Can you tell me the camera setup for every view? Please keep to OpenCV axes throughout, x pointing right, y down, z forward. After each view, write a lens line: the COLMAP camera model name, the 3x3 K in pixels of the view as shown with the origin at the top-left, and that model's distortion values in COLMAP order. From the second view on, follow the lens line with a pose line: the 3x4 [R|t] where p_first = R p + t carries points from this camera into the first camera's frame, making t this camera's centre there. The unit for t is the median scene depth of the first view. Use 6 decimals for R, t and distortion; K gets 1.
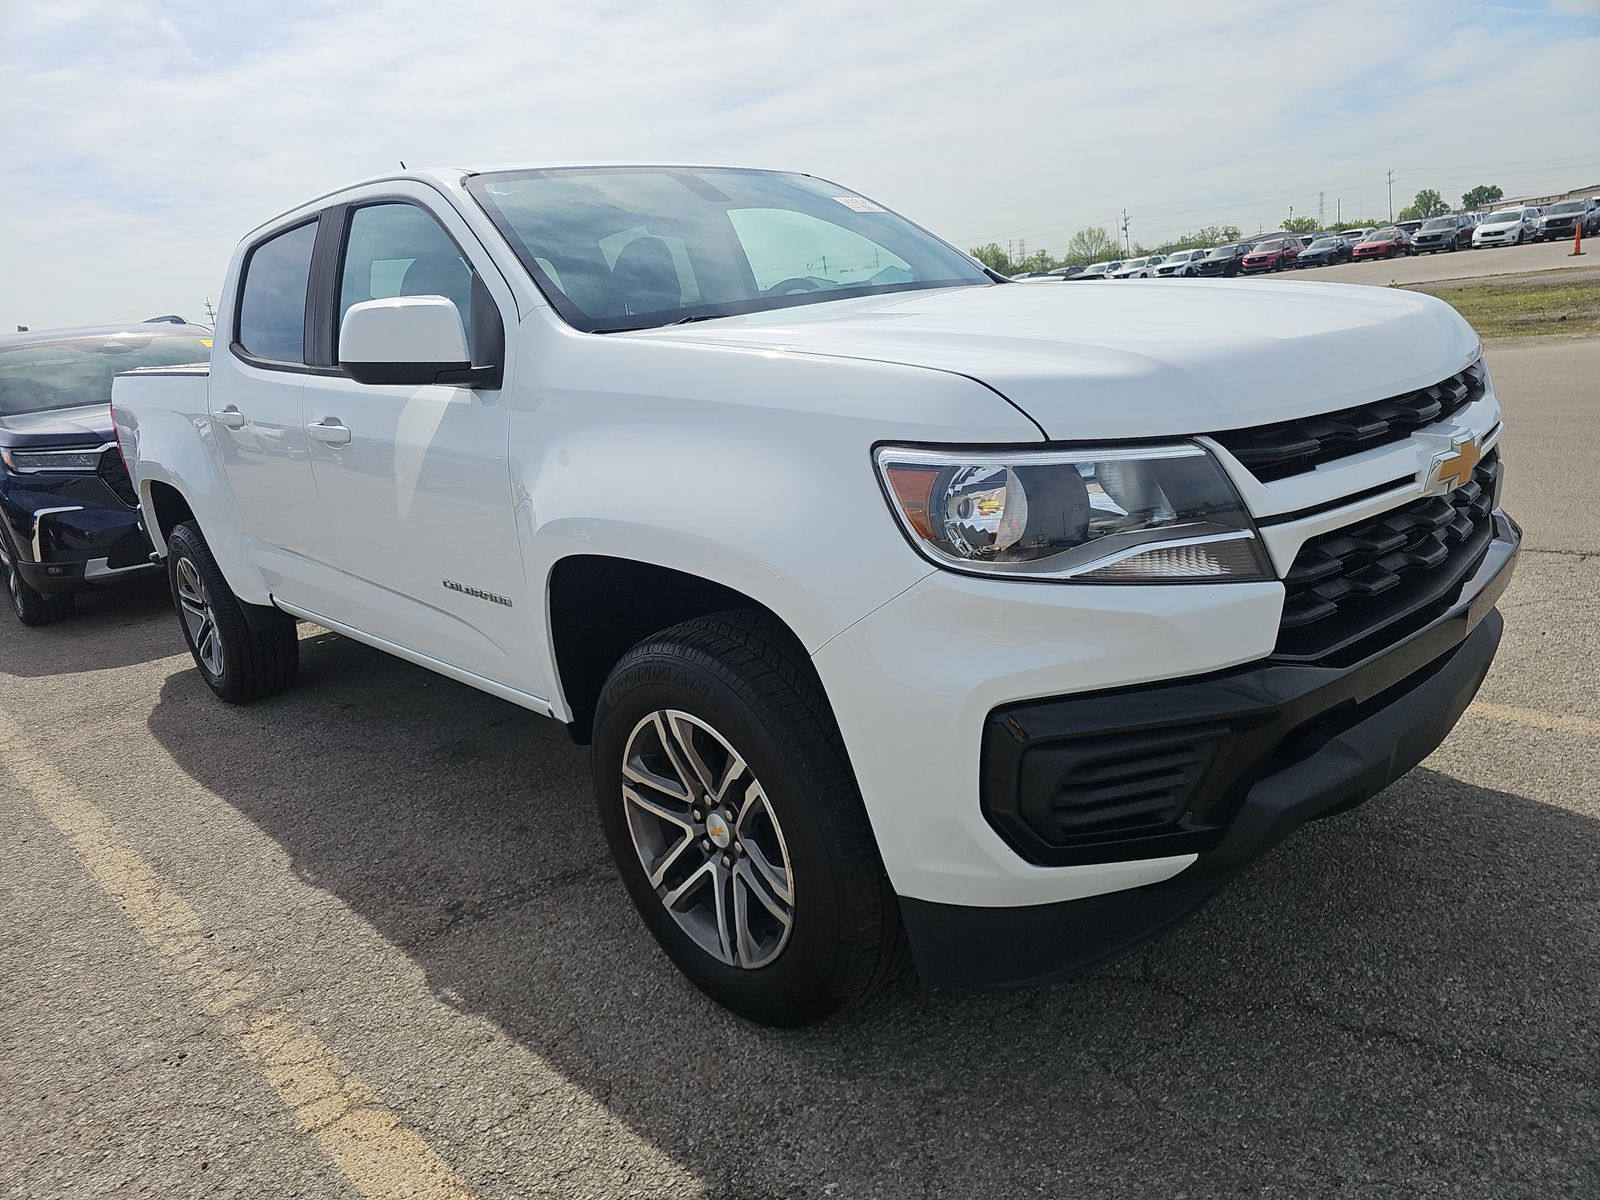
lens RADIAL K [[1096.2, 0, 800.0], [0, 1096.2, 600.0], [0, 0, 1]] dist [0.055816, -0.051839]
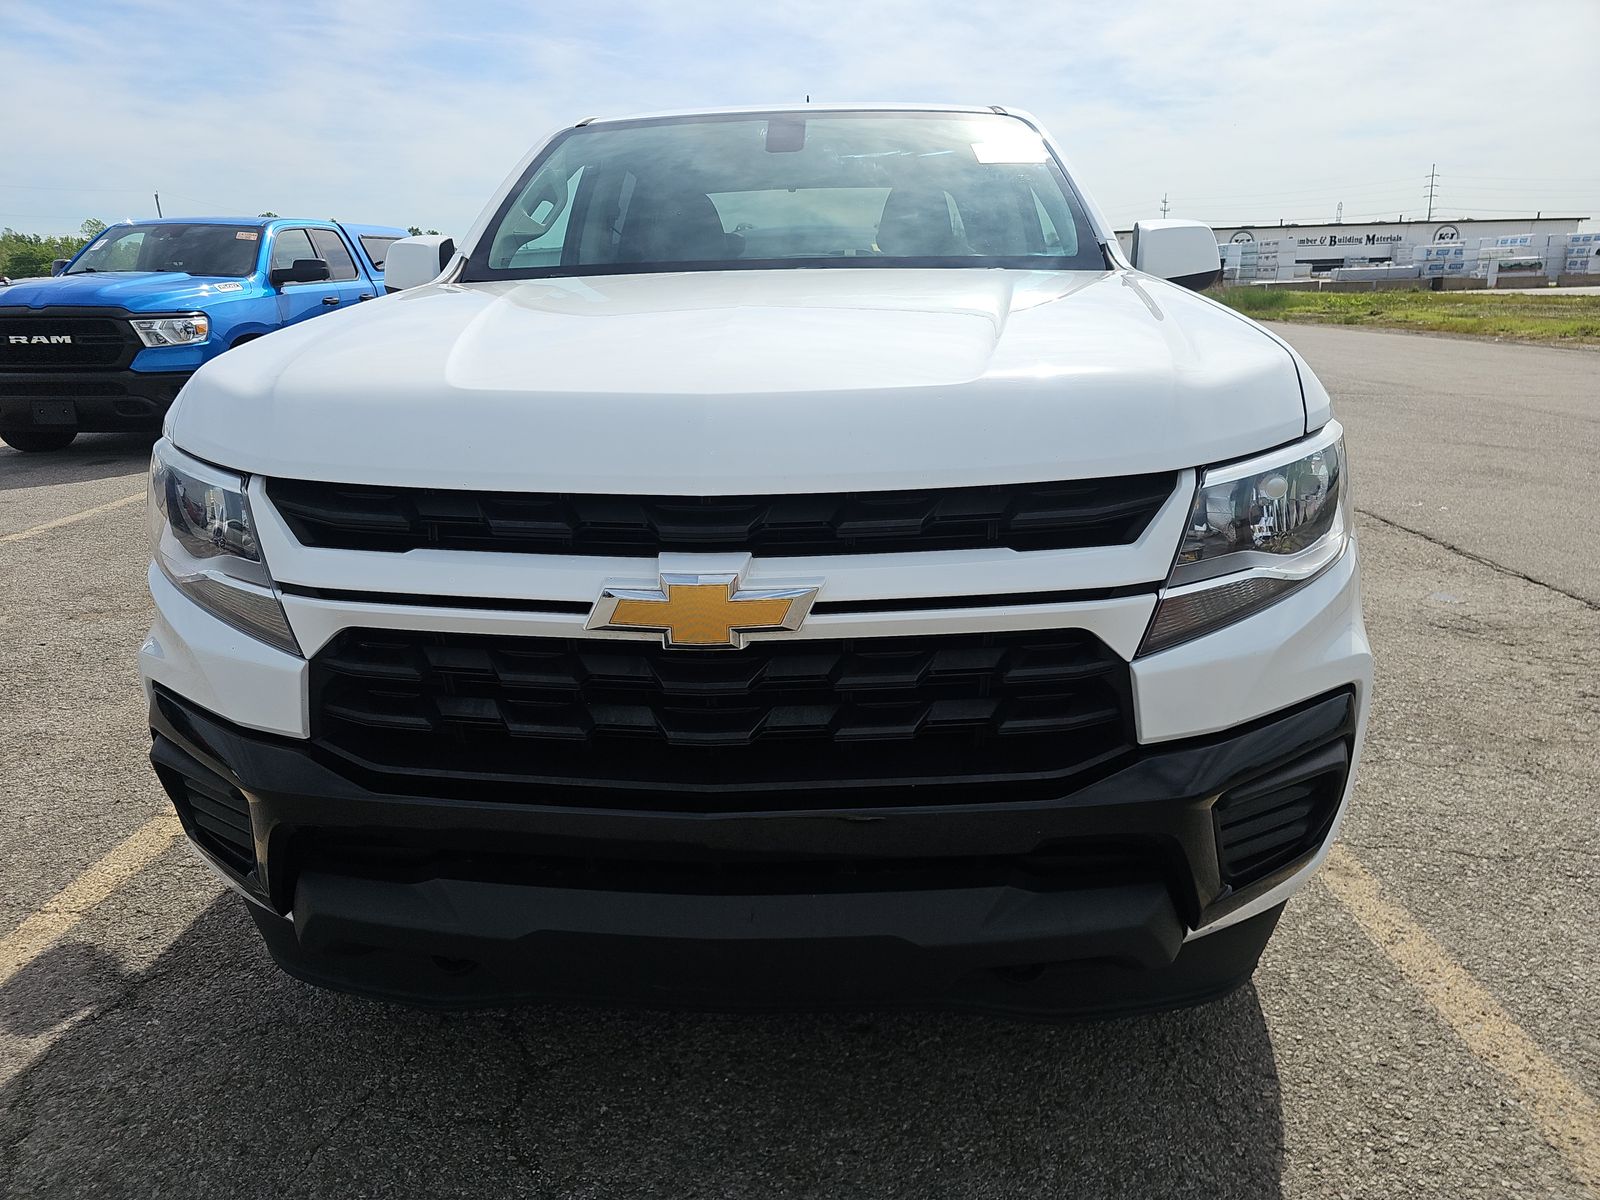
lens RADIAL K [[1096.2, 0, 800.0], [0, 1096.2, 600.0], [0, 0, 1]] dist [0.055816, -0.051839]
pose [[0.674336, 0.299801, -0.674826, 1.175086], [-0.242788, 0.953081, 0.180807, -0.290894], [0.697370, 0.041915, 0.715485, 0.609428]]
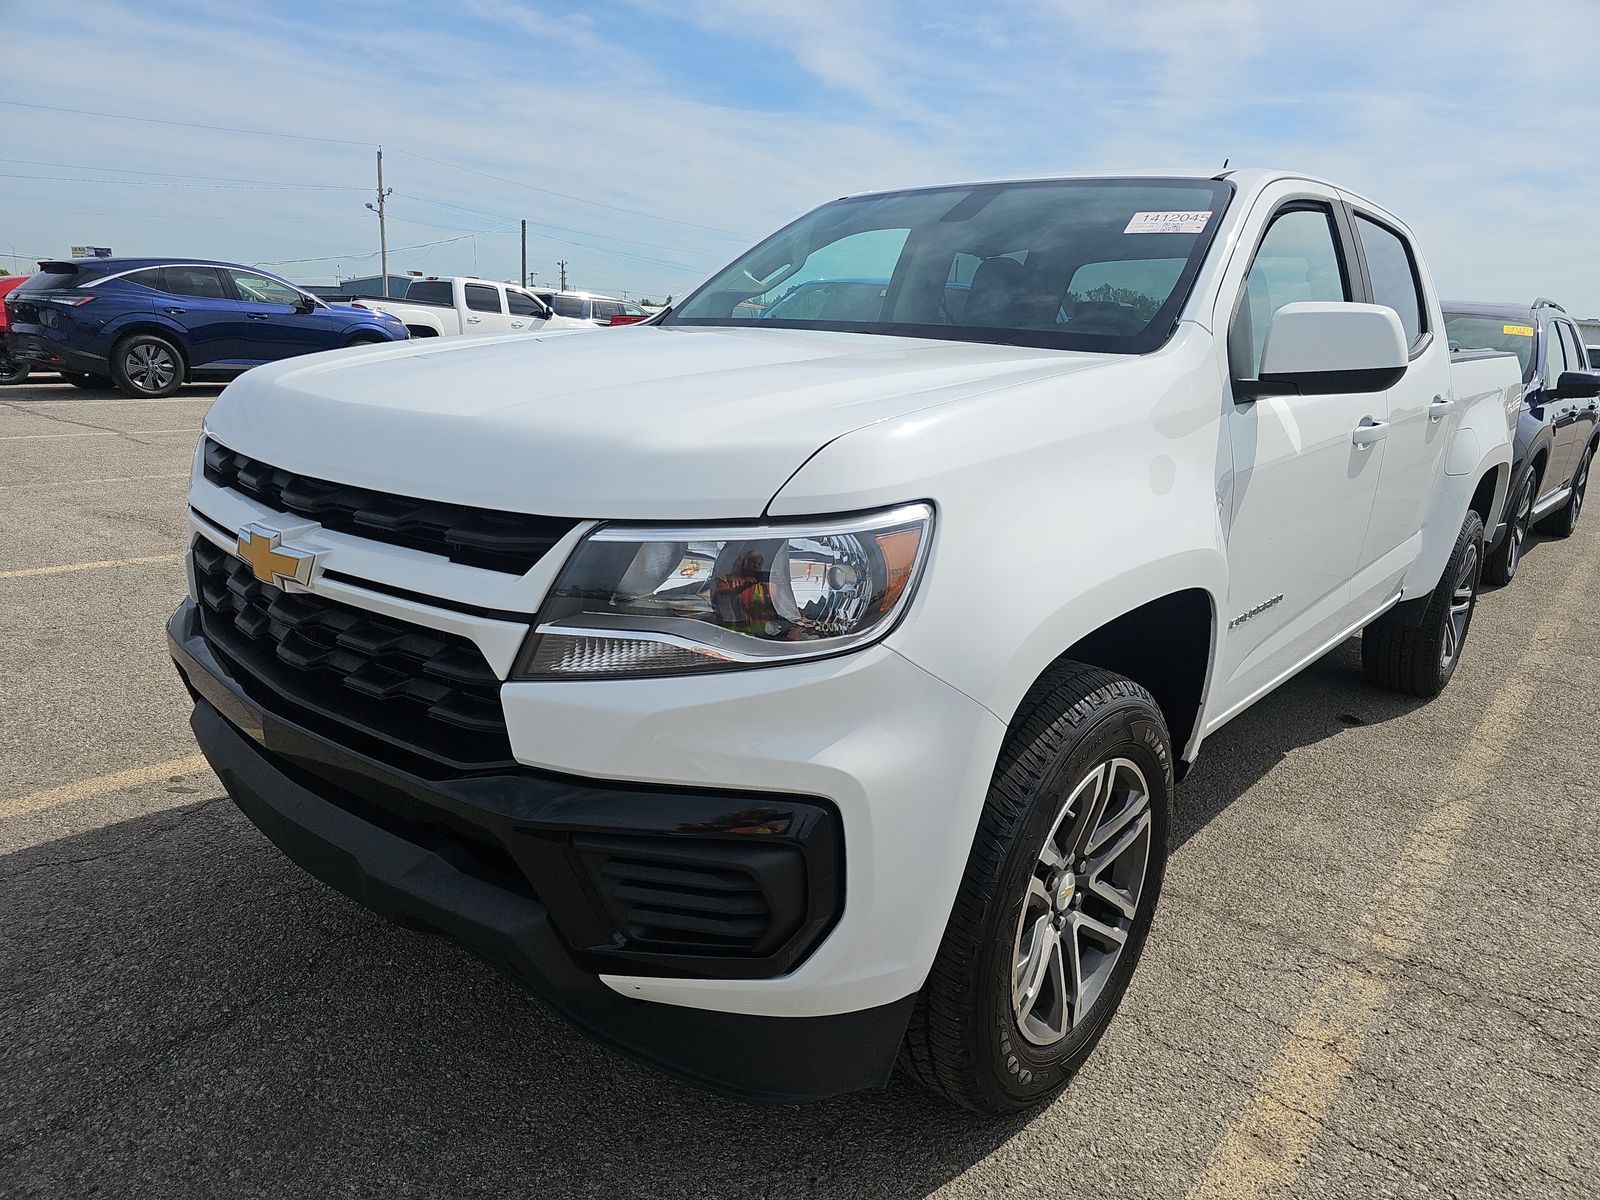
lens RADIAL K [[1096.2, 0, 800.0], [0, 1096.2, 600.0], [0, 0, 1]] dist [0.055816, -0.051839]
pose [[0.054792, 0.351176, -0.934705, 1.542303], [-0.306208, 0.896916, 0.319029, -0.523311], [0.950387, 0.268734, 0.156676, 1.284955]]
